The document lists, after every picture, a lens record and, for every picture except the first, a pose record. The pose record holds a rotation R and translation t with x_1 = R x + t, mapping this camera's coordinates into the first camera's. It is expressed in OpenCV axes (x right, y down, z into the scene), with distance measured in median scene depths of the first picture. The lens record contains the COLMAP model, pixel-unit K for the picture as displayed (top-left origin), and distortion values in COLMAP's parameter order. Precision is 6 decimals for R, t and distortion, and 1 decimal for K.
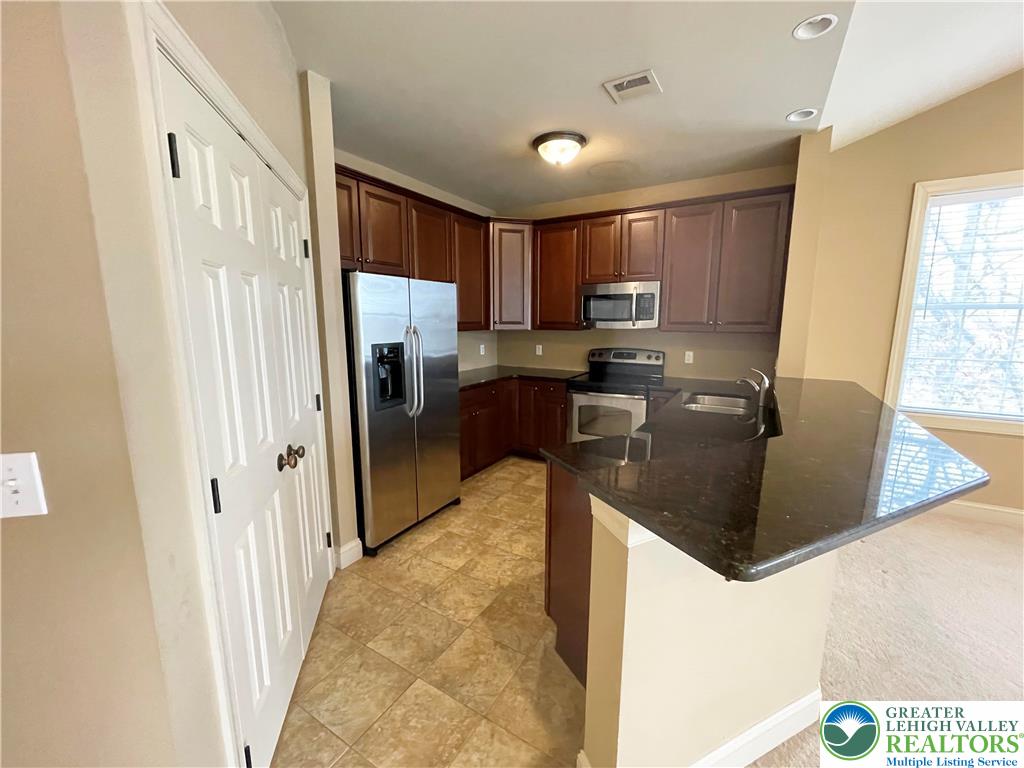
lens RADIAL K [[411.2, 0, 513.0], [0, 411.2, 384.1], [0, 0, 1]] dist [0.000001, 0.000017]
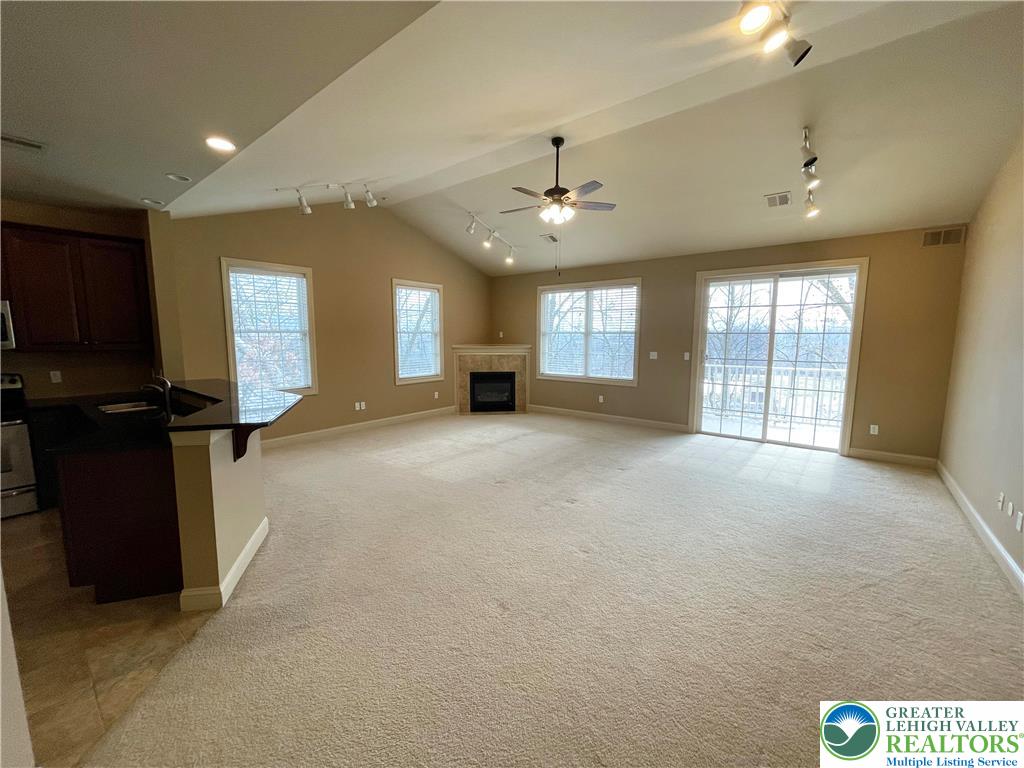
lens RADIAL K [[411.2, 0, 513.0], [0, 411.2, 384.1], [0, 0, 1]] dist [0.000001, 0.000017]
pose [[0.130760, -0.116544, 0.984540, -0.589096], [0.151914, 0.983694, 0.096268, 0.035693], [-0.979706, 0.136978, 0.146333, -0.347499]]
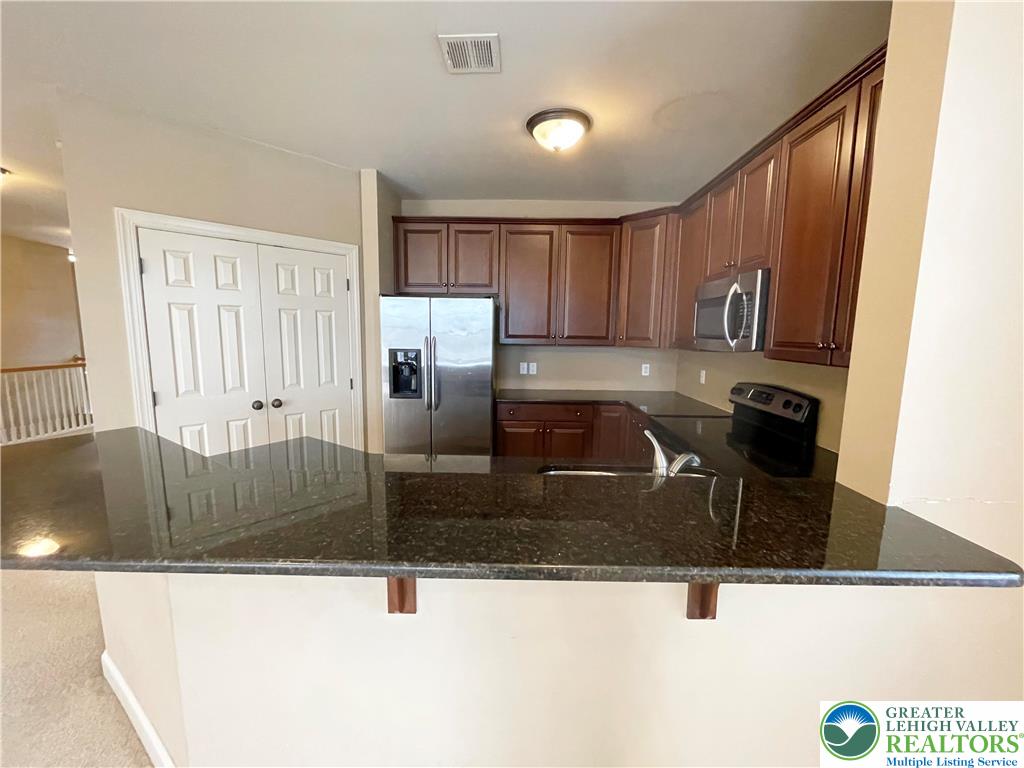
lens RADIAL K [[411.2, 0, 513.0], [0, 411.2, 384.1], [0, 0, 1]] dist [0.000001, 0.000017]
pose [[0.506623, 0.118101, -0.854040, 0.902777], [-0.149410, 0.987612, 0.047941, -0.093865], [0.849123, 0.103314, 0.517993, 0.571966]]
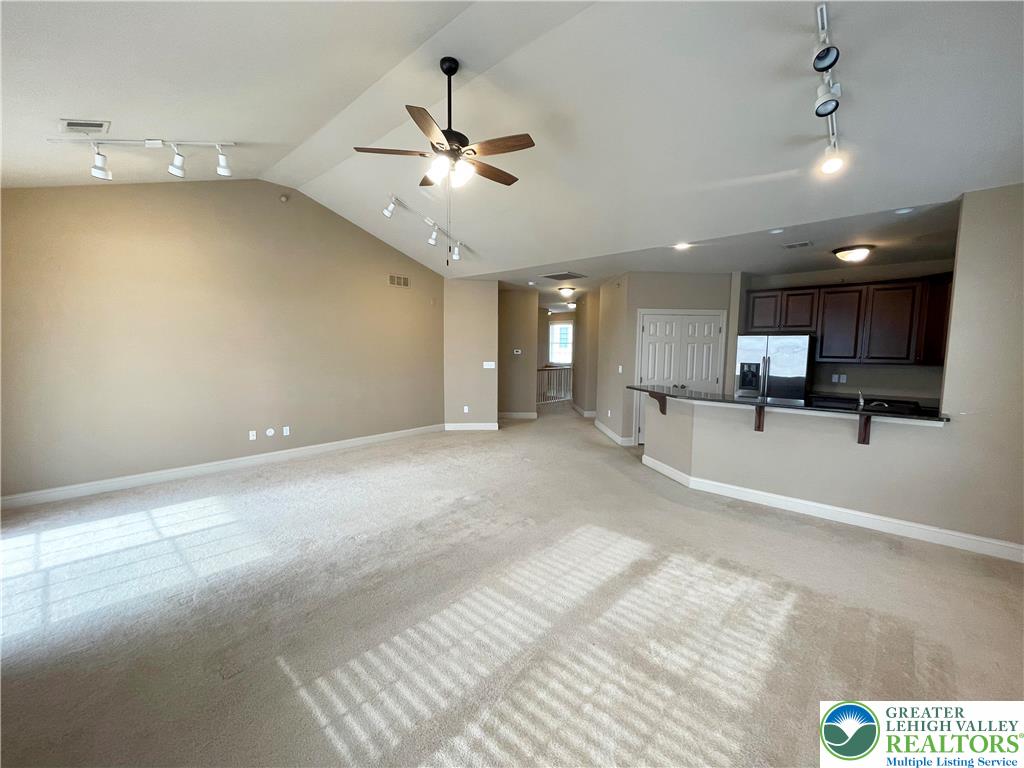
lens RADIAL K [[411.2, 0, 513.0], [0, 411.2, 384.1], [0, 0, 1]] dist [0.000001, 0.000017]
pose [[-0.194581, 0.087905, -0.976940, 2.144321], [-0.162650, 0.979296, 0.120513, -0.040131], [0.967307, 0.182349, -0.176255, 0.085587]]
